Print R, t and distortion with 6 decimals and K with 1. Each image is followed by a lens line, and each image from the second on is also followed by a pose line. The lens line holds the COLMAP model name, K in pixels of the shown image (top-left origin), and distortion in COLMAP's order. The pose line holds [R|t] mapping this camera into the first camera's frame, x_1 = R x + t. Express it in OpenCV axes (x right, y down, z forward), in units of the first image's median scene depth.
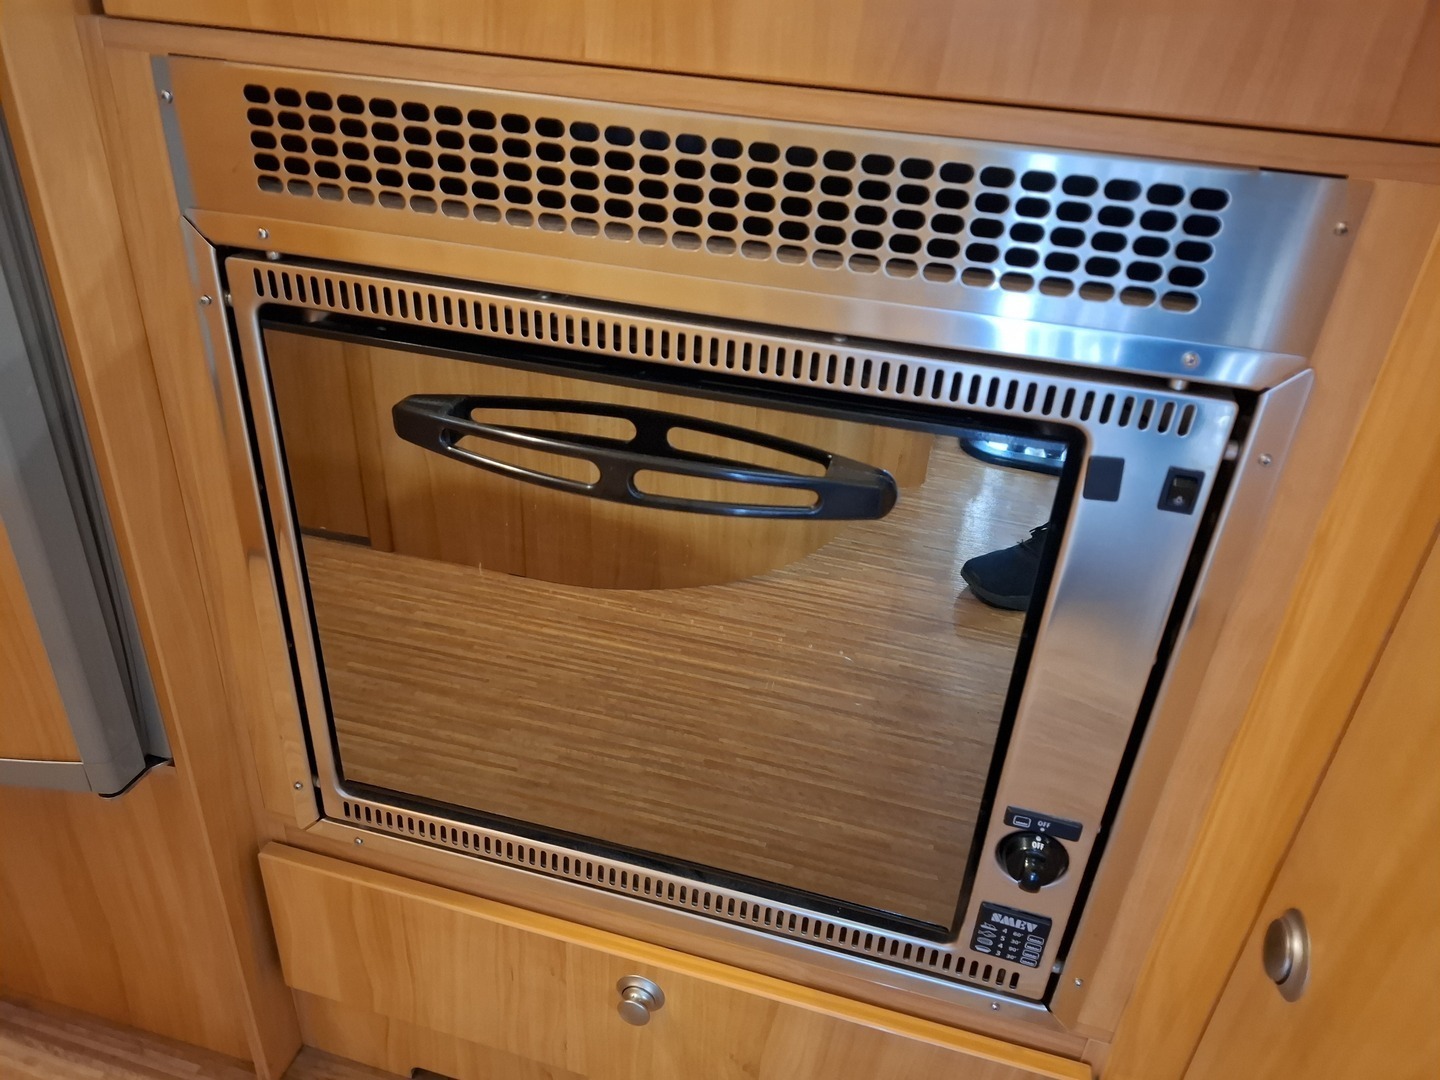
lens RADIAL K [[991.8, 0, 689.5], [0, 991.8, 527.1], [0, 0, 1]] dist [0.005262, -0.018270]
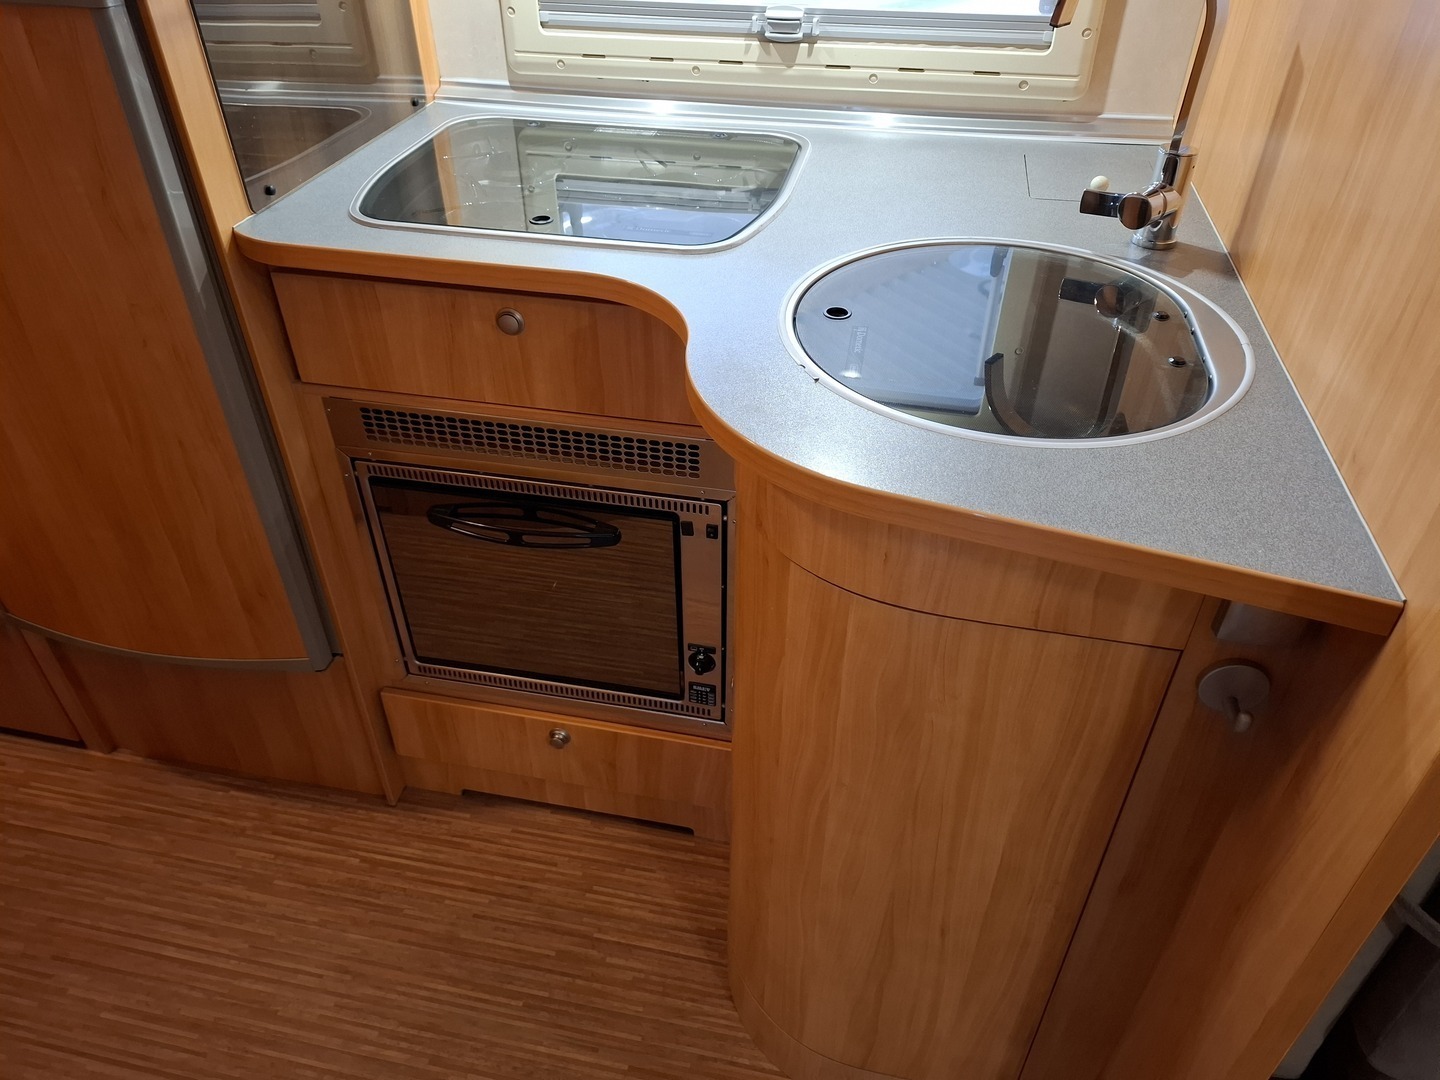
lens RADIAL K [[991.8, 0, 717.7], [0, 991.8, 532.7], [0, 0, 1]] dist [0.005262, -0.018270]
pose [[0.996059, -0.081442, 0.035138, 0.274442], [0.075460, 0.986272, 0.146877, -0.302597], [-0.046618, -0.143646, 0.988530, -1.220750]]
